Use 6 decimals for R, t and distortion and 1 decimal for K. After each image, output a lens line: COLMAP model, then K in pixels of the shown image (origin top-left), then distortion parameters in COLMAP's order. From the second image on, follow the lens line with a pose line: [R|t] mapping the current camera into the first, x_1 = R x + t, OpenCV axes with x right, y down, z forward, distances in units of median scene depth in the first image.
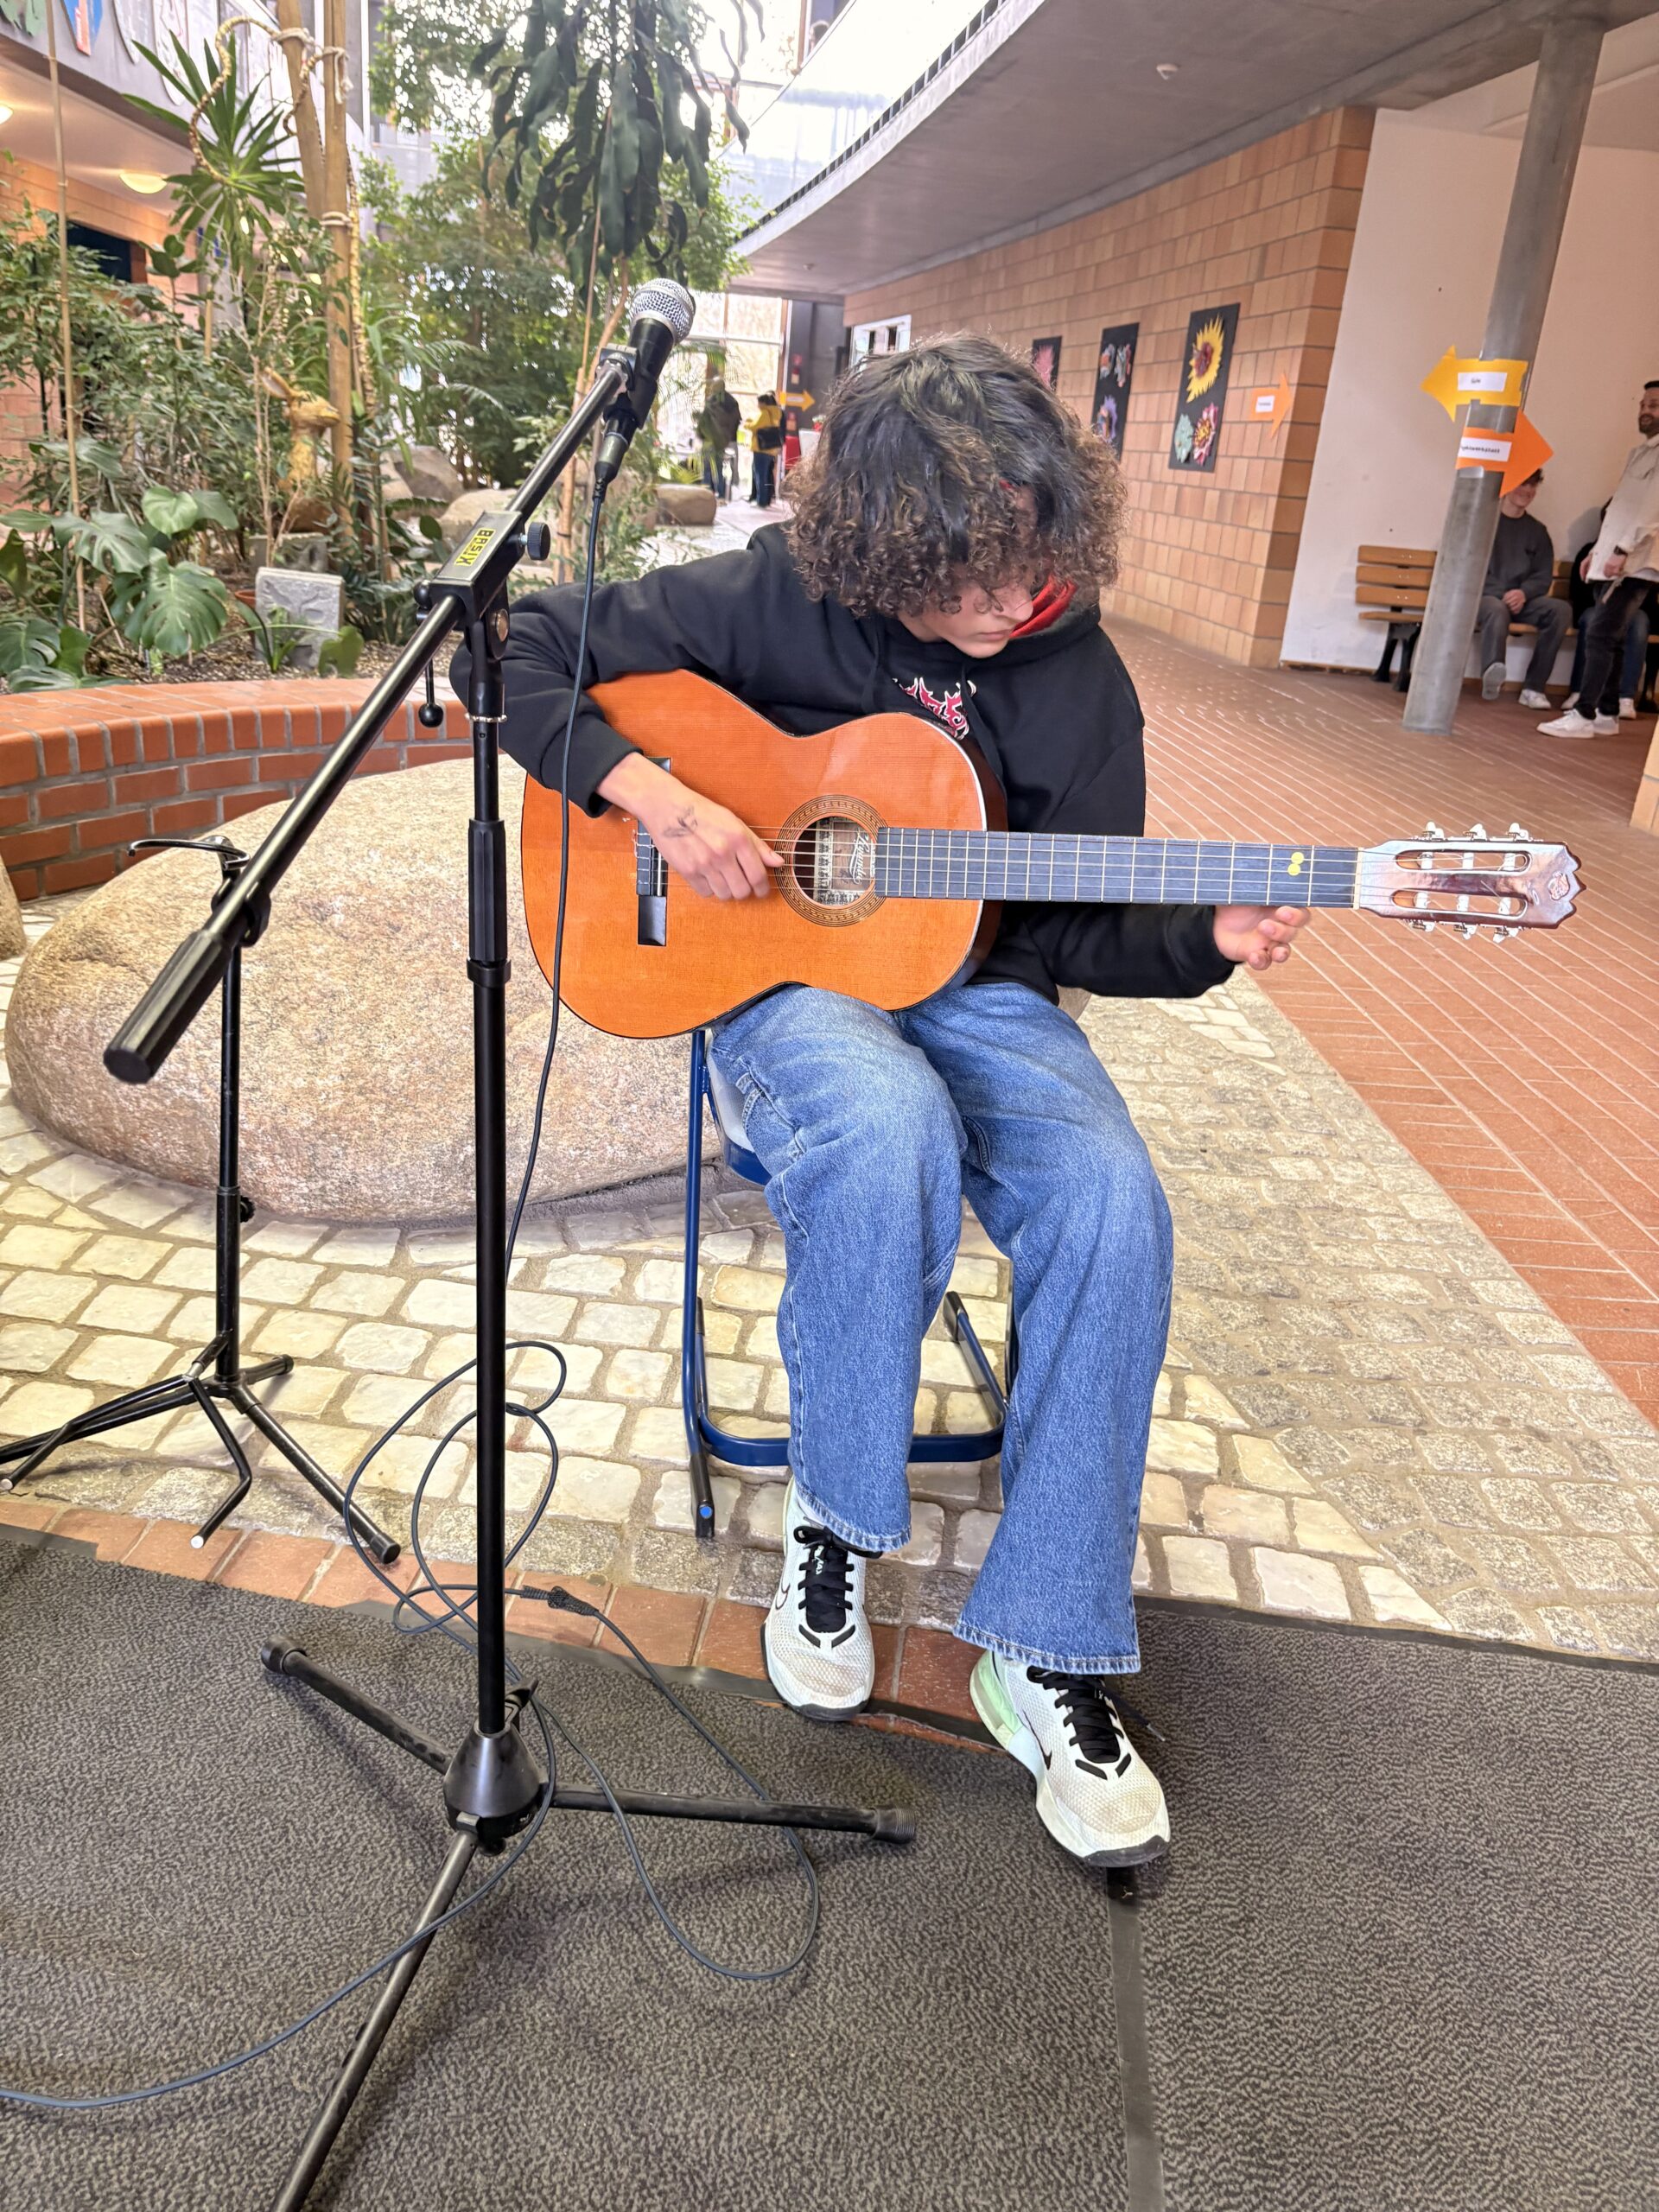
lens RADIAL K [[1694.2, 0, 830.1], [0, 1694.2, 1105.4], [0, 0, 1]] dist [0.001398, 0.000061]
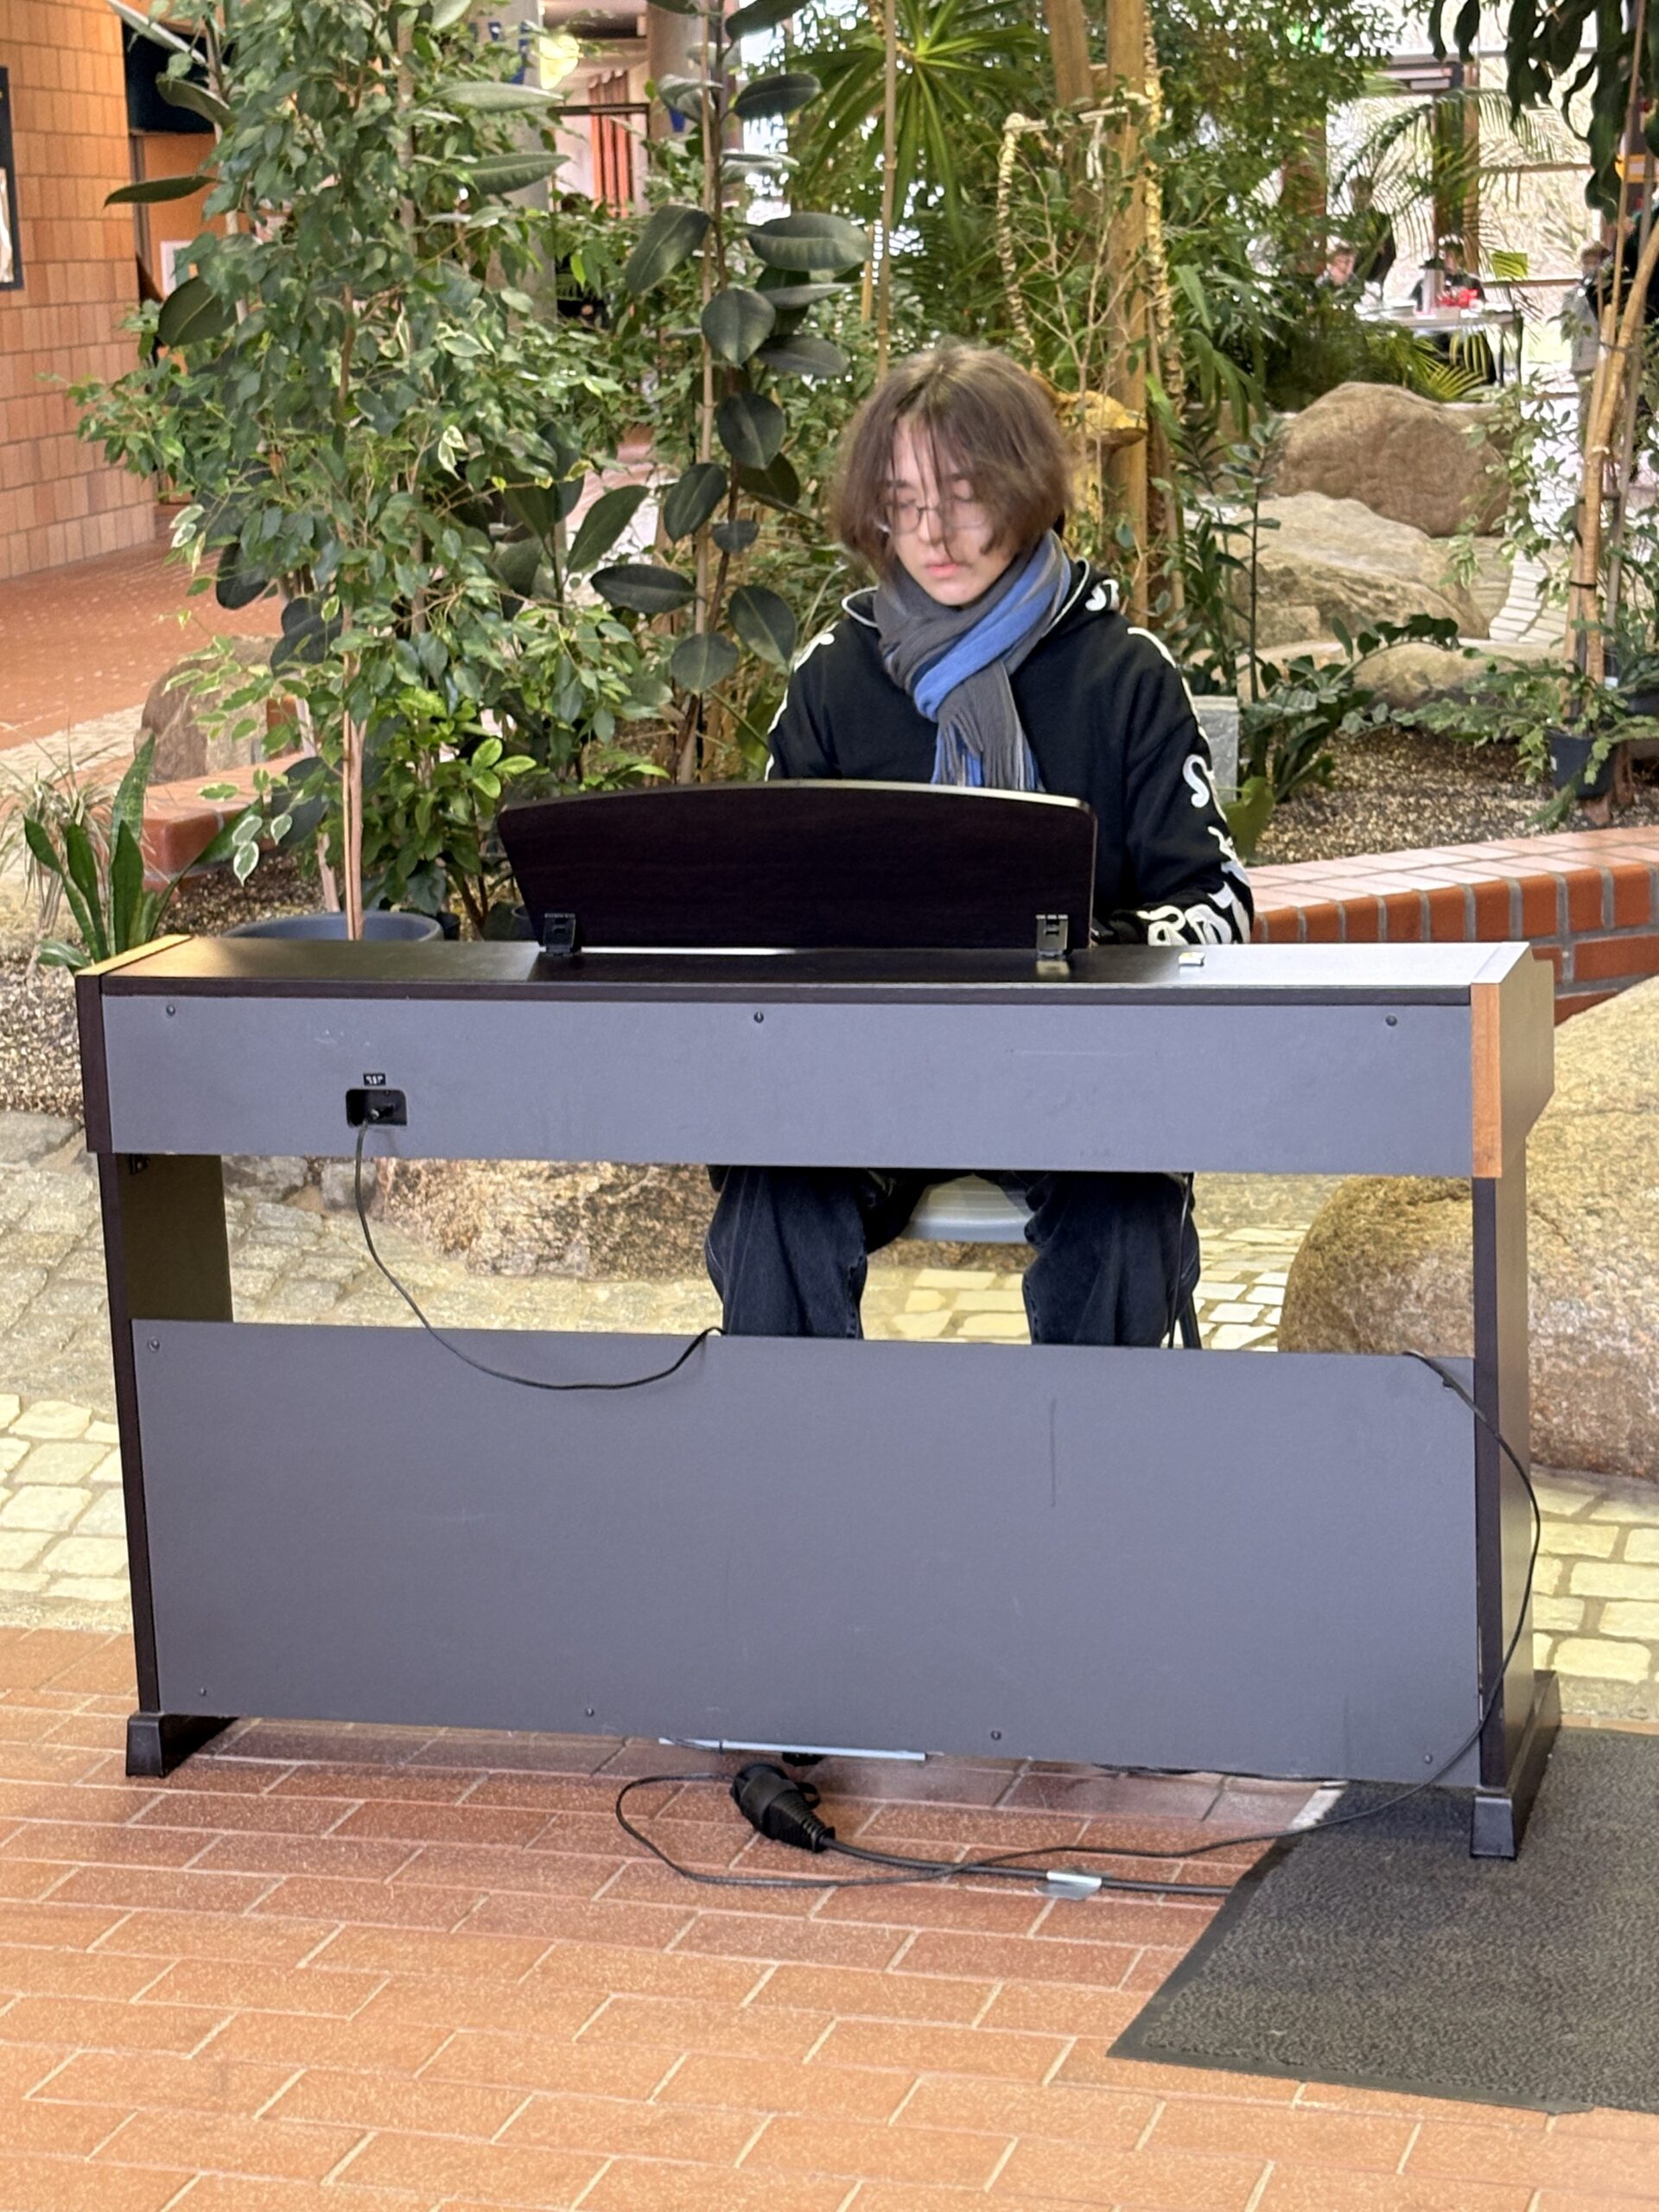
lens RADIAL K [[4503.1, 0, 829.1], [0, 4503.1, 1105.7], [0, 0, 1]] dist [0.048129, 0.000000]
pose [[0.980123, -0.077968, -0.182430, -0.331559], [0.042525, 0.980731, -0.190681, 0.265391], [0.193782, 0.179132, 0.964552, -1.126516]]
